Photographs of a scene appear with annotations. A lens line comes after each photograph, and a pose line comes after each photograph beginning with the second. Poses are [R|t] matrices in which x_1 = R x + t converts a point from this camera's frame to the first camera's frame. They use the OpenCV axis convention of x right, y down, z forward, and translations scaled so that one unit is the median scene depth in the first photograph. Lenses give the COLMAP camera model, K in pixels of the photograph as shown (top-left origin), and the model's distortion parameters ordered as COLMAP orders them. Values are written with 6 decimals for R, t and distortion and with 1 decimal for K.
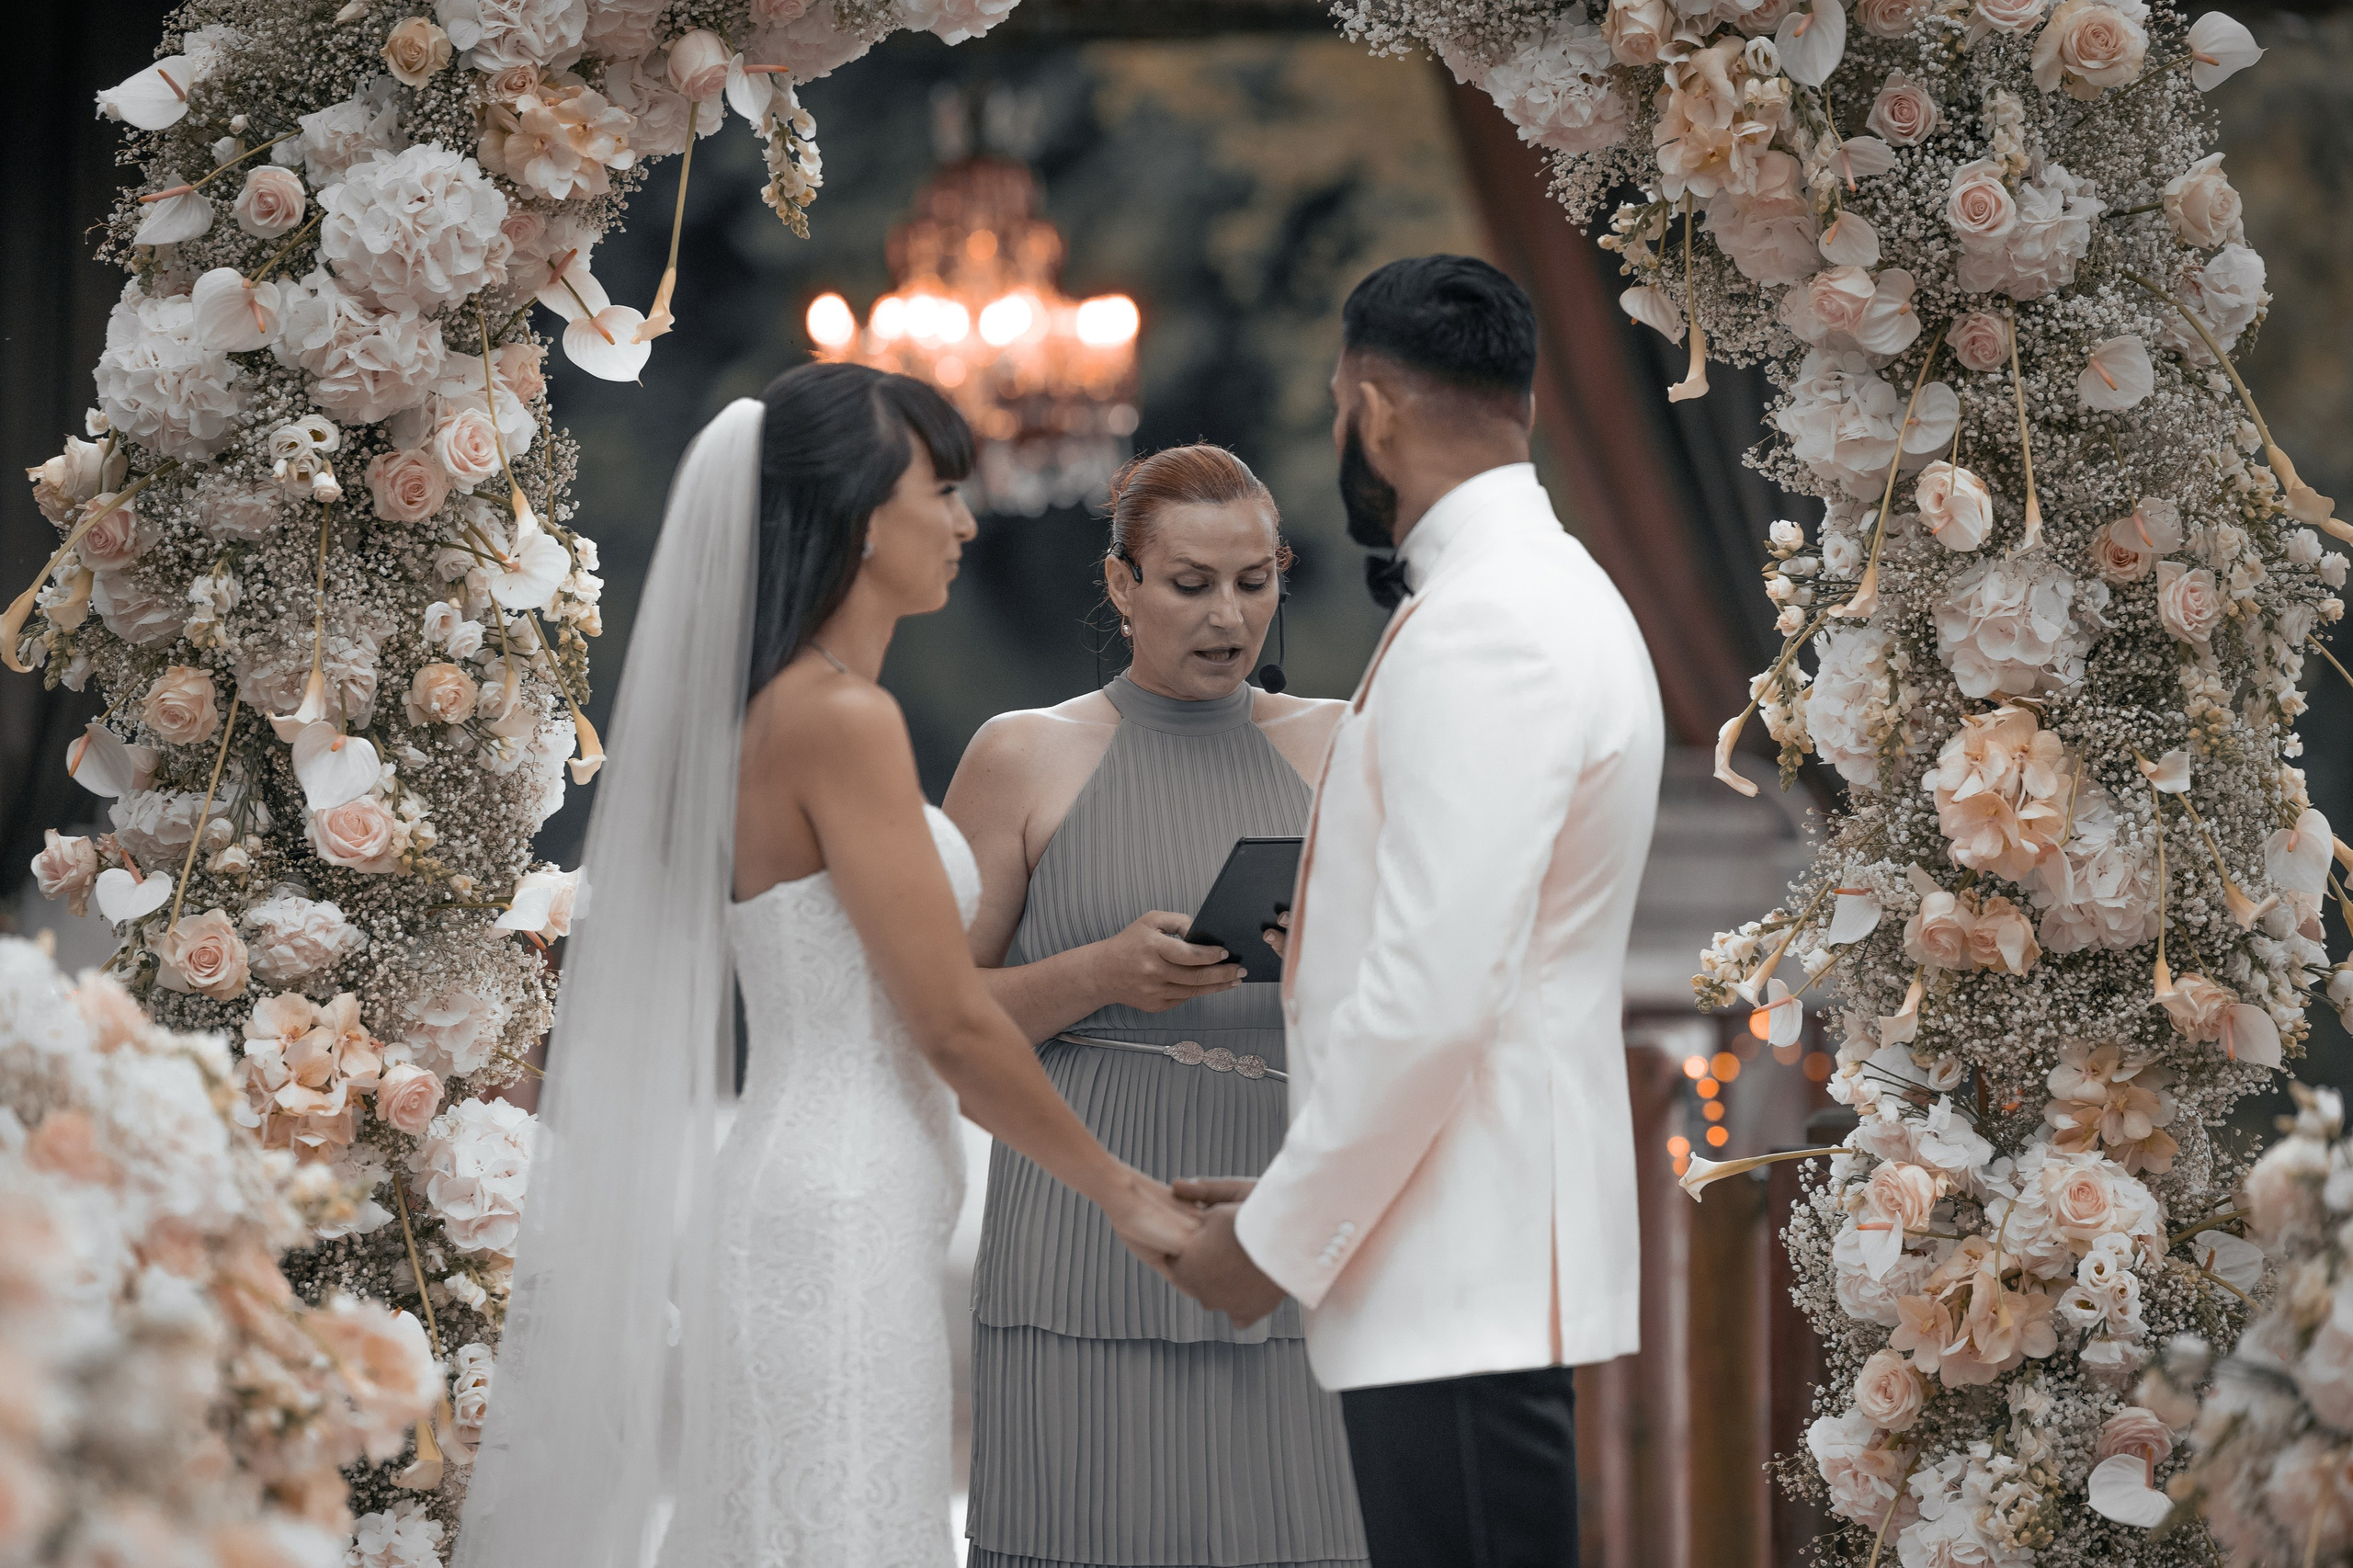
lens RADIAL K [[13003.1, 0, 1073.2], [0, 13003.1, 960.8], [0, 0, 1]] dist [0.120871, 0.000000]
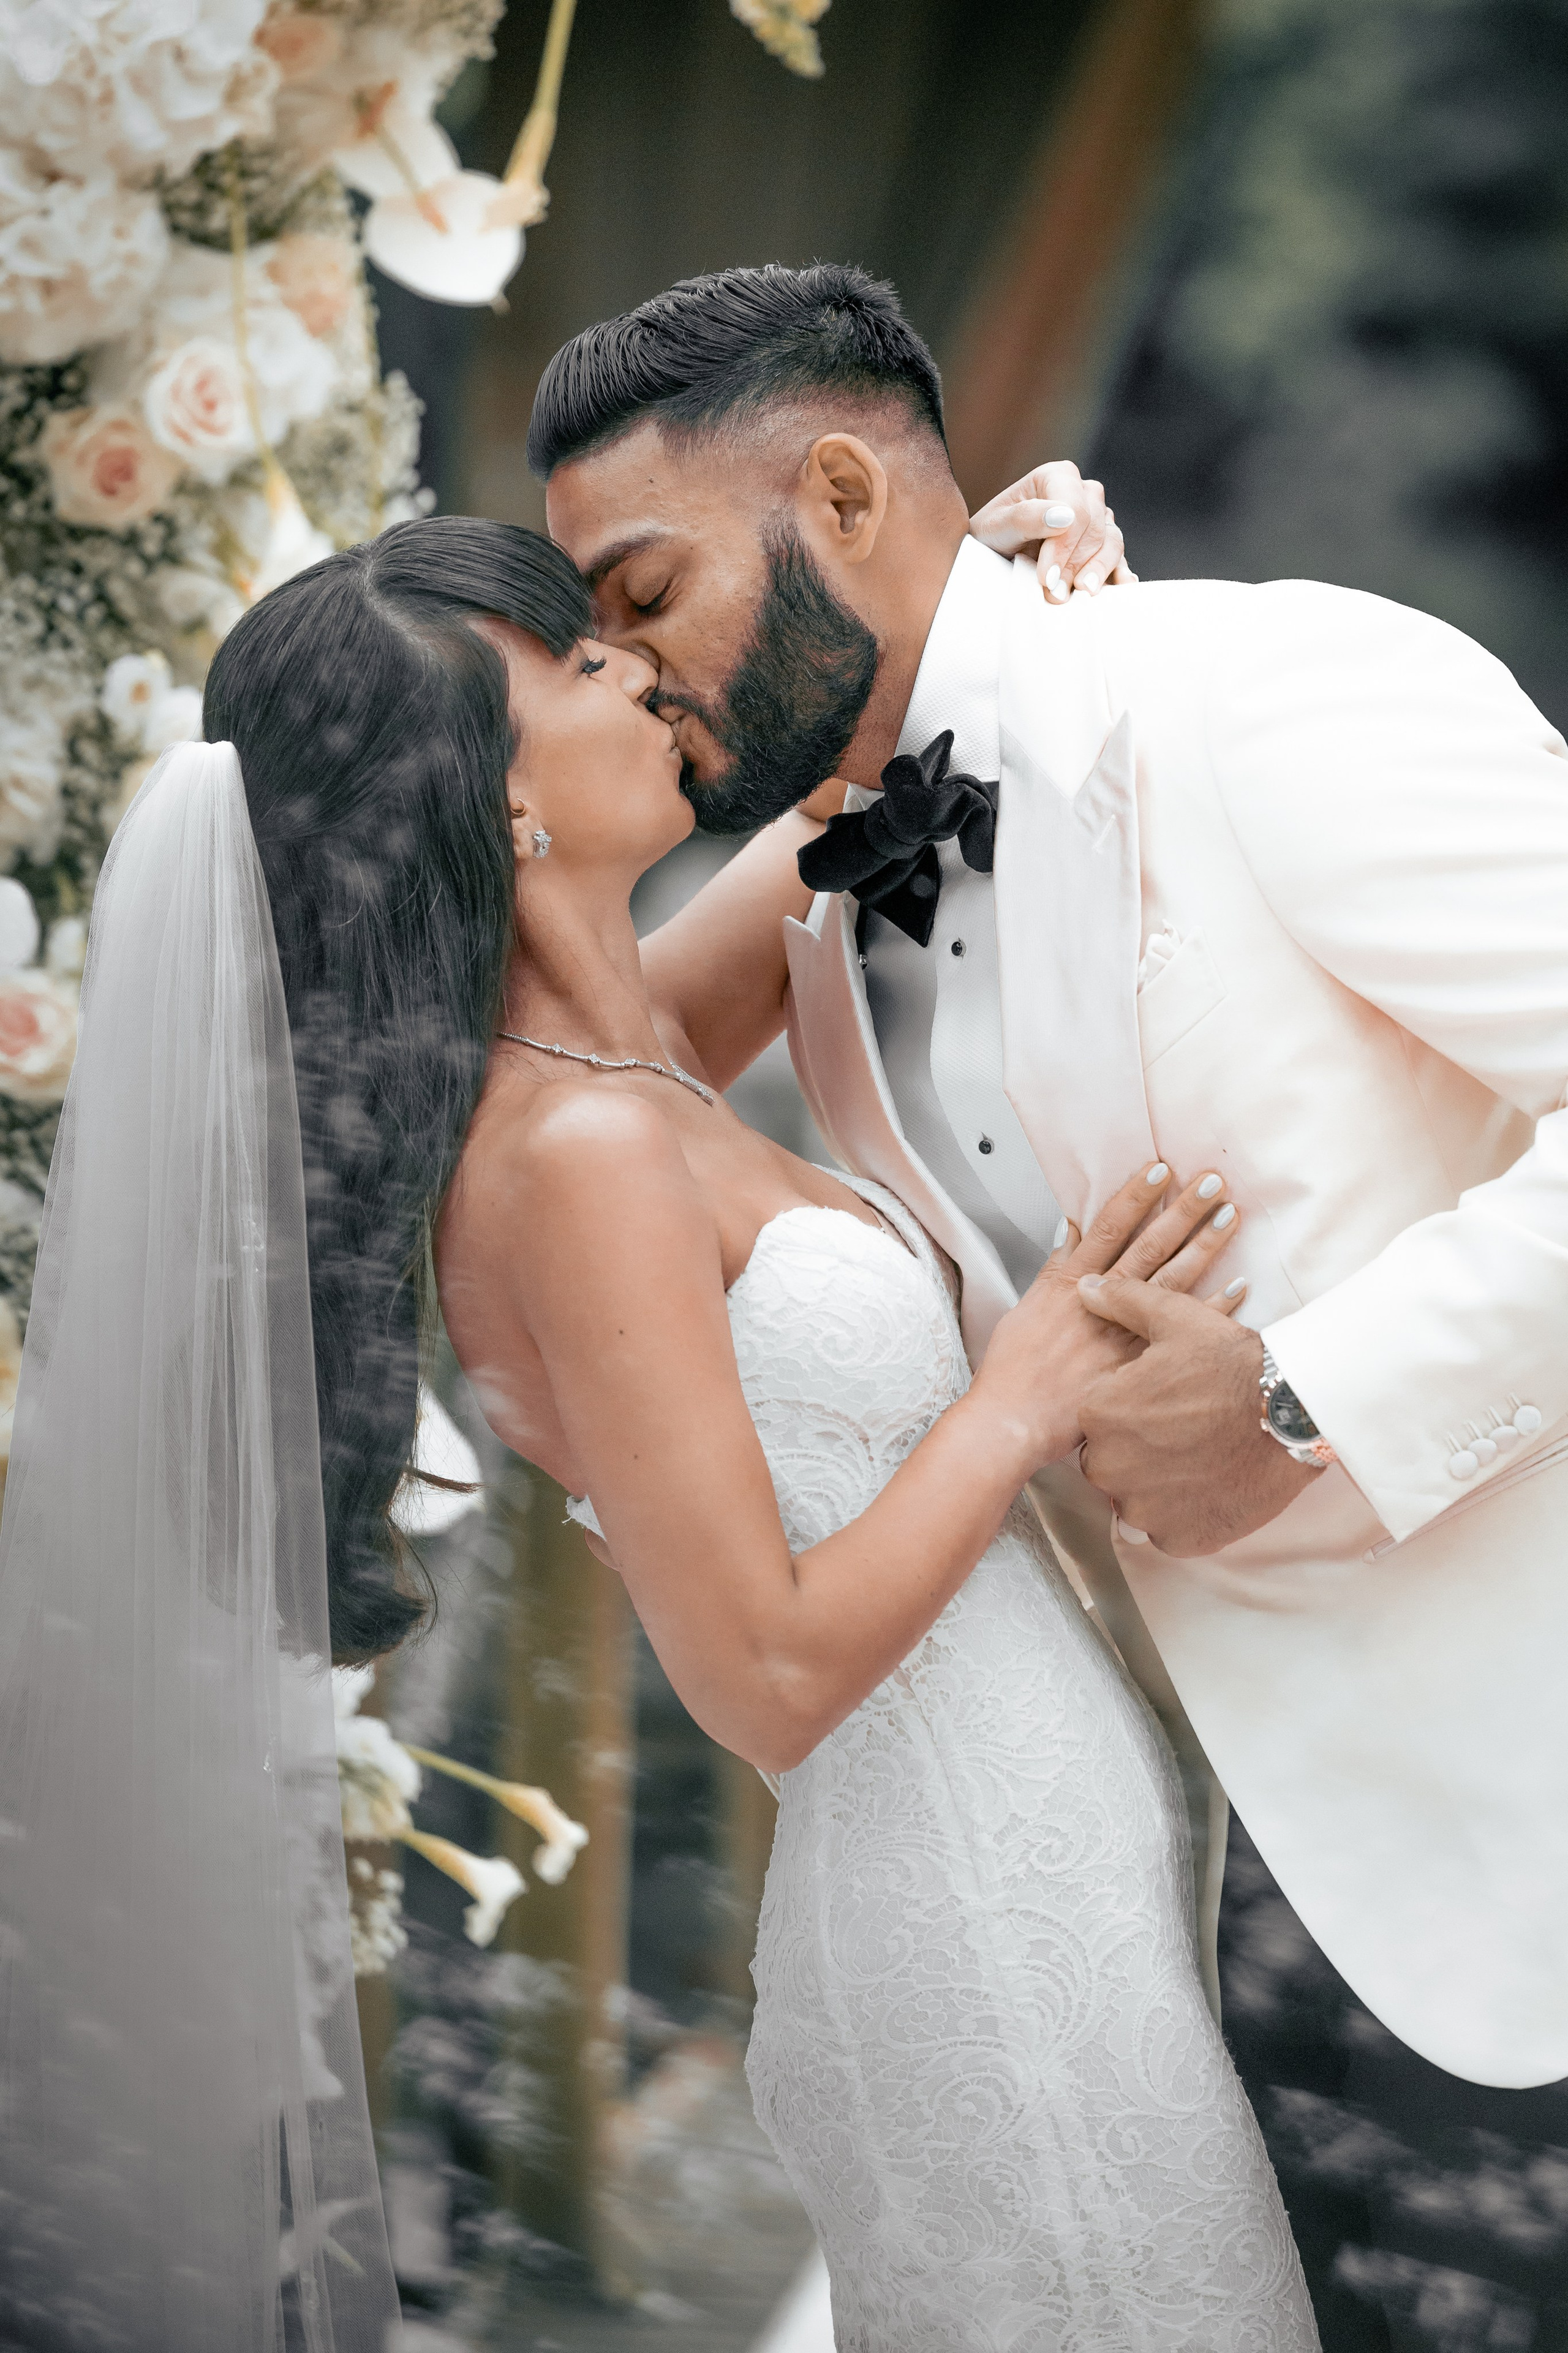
lens RADIAL K [[13002.3, 0, 764.3], [0, 13002.3, 1164.5], [0, 0, 1]] dist [0.120871, 0.000000]
pose [[0.990764, 0.024910, -0.133293, 0.061329], [-0.022579, 0.999565, 0.018968, -0.016090], [0.133707, -0.015783, 0.990895, 0.399774]]
